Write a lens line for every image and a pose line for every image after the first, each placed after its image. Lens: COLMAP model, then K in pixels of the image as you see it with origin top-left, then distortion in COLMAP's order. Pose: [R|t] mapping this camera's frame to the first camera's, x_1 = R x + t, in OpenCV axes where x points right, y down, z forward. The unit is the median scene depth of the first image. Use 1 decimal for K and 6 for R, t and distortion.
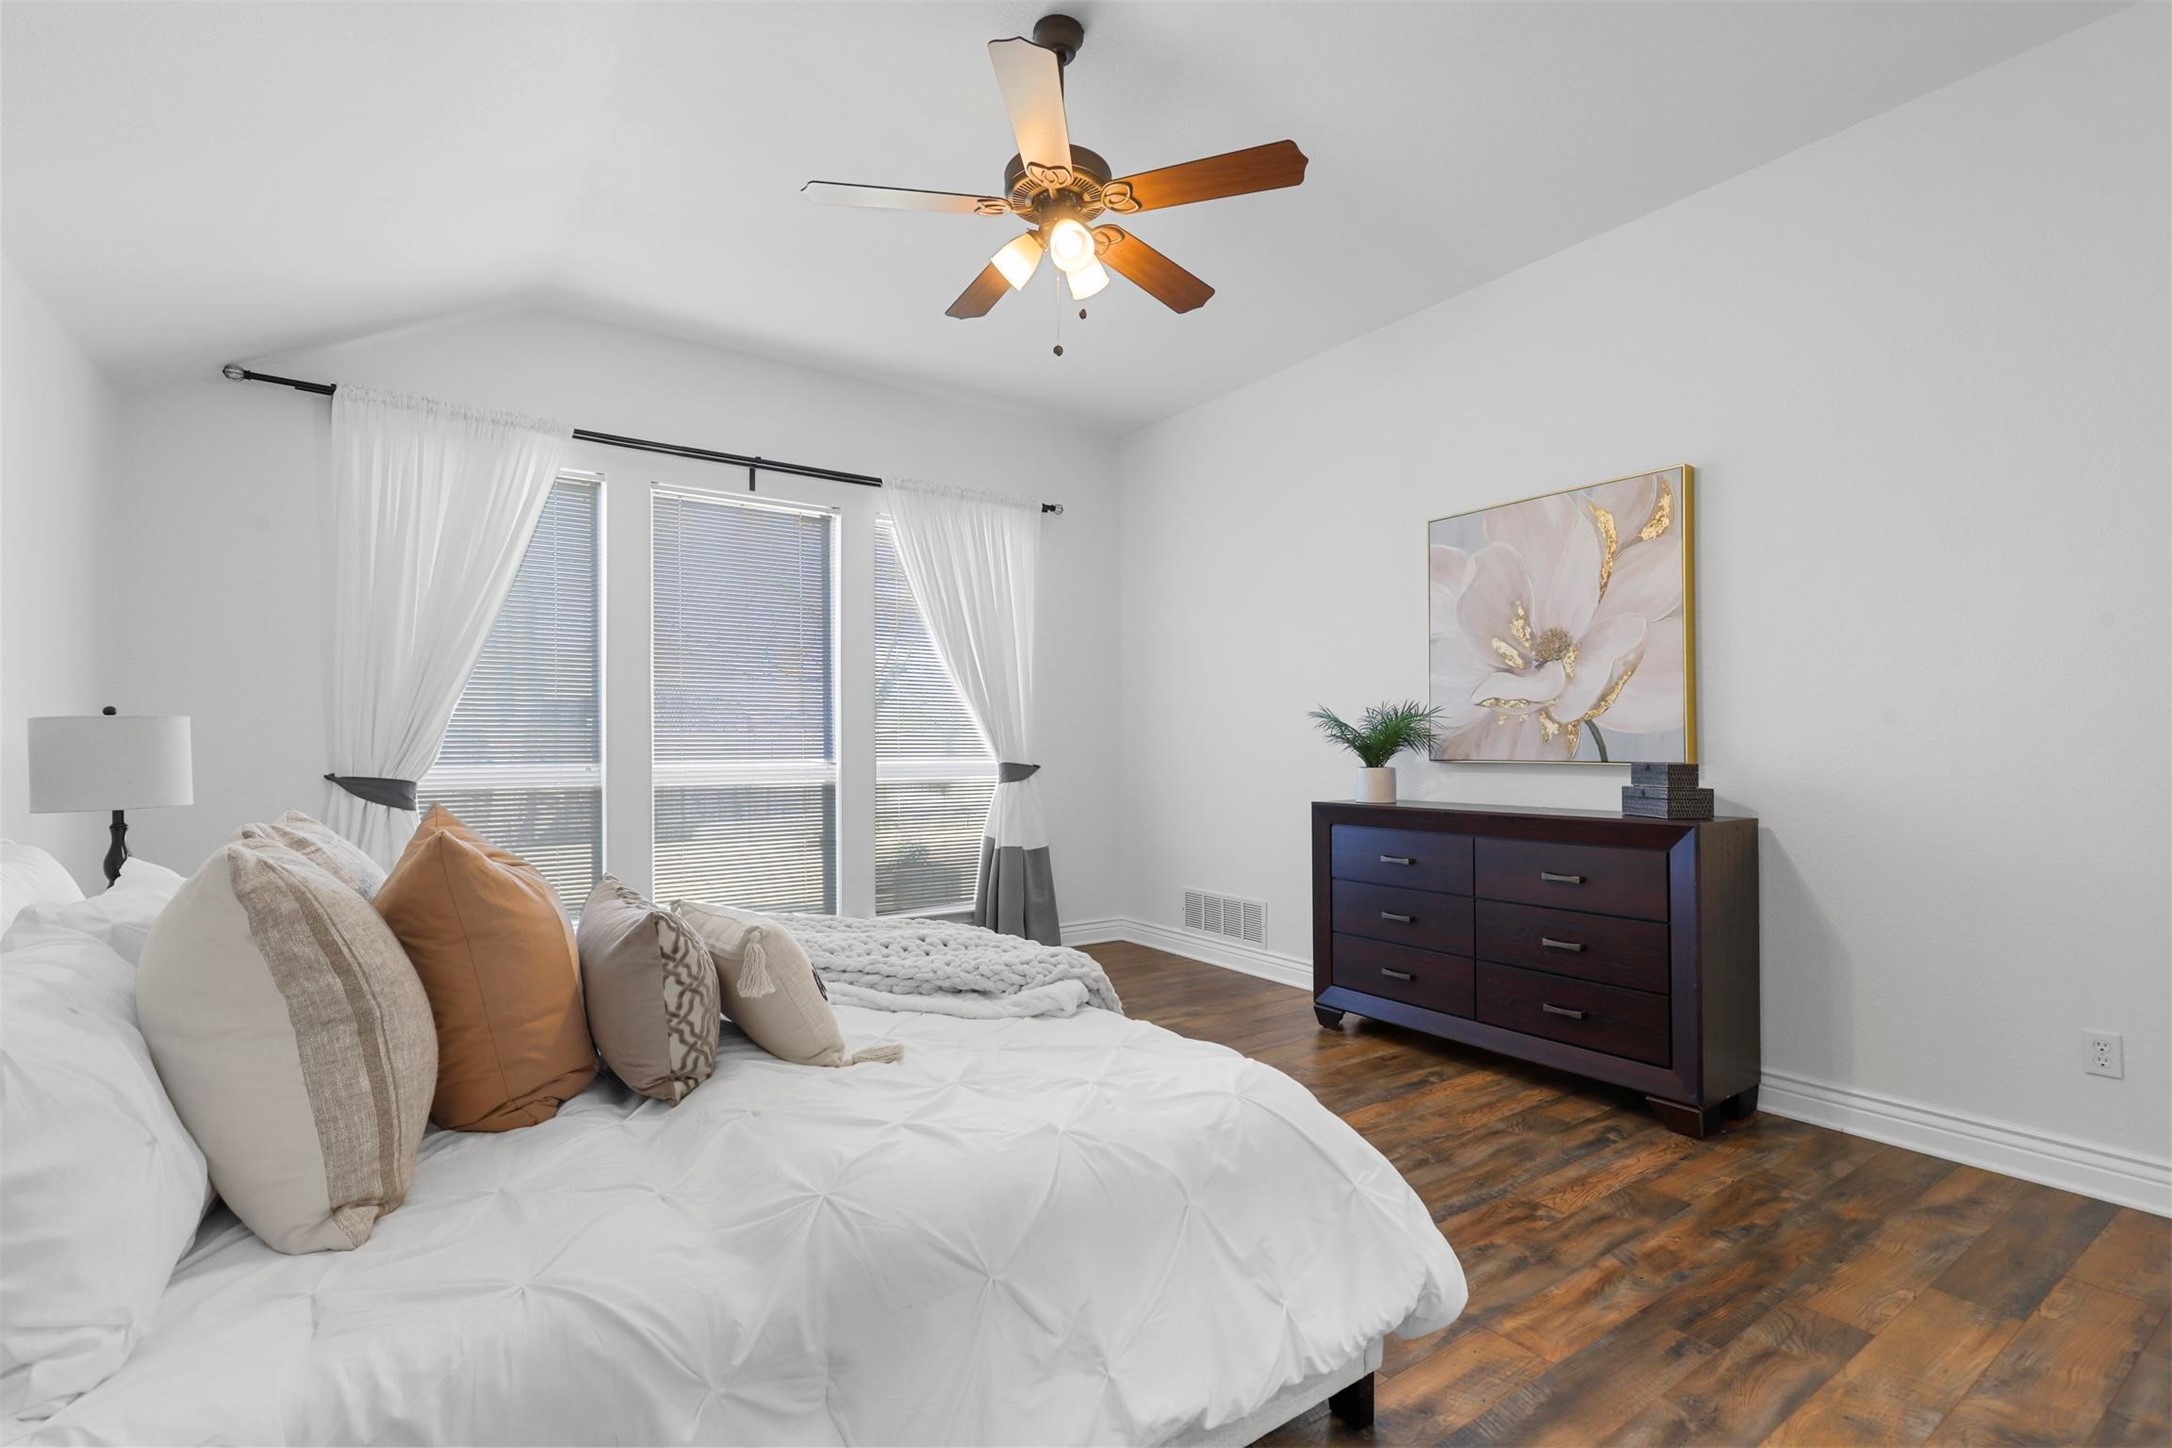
lens RADIAL K [[995.2, 0, 1086.5], [0, 995.2, 736.1], [0, 0, 1]] dist [-0.000076, -0.000861]
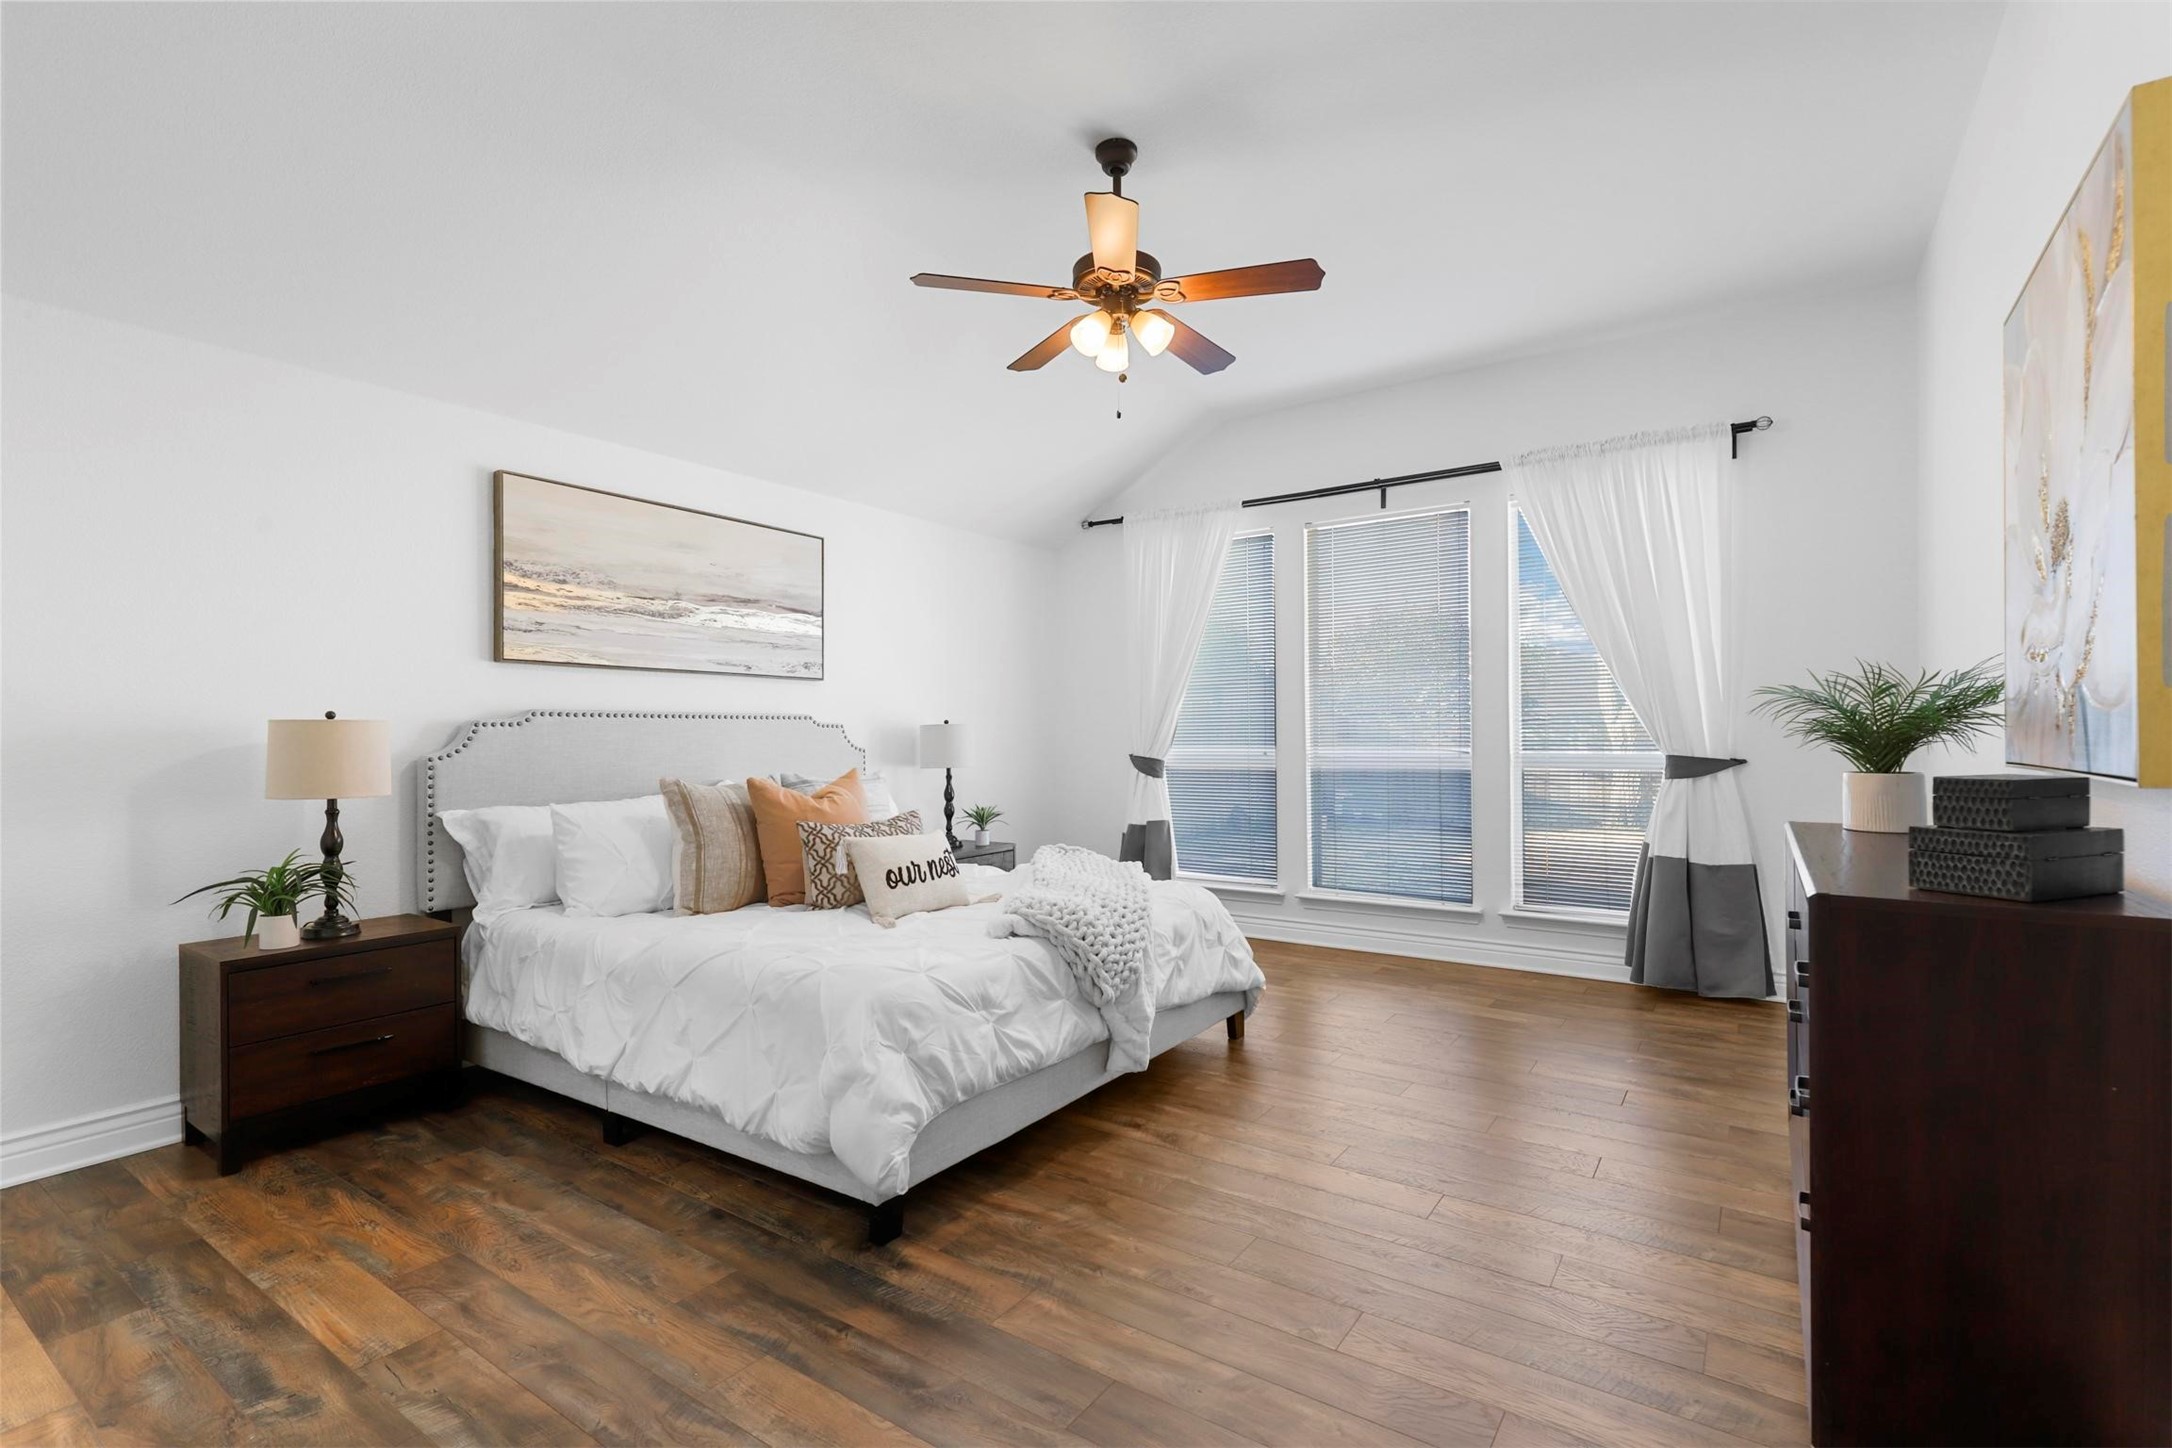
lens RADIAL K [[995.2, 0, 1083.5], [0, 995.2, 728.6], [0, 0, 1]] dist [-0.000076, -0.000861]
pose [[0.343127, -0.006989, -0.939263, 0.690269], [0.015275, 0.999882, -0.001859, -0.001260], [0.939165, -0.013710, 0.343193, 0.337191]]
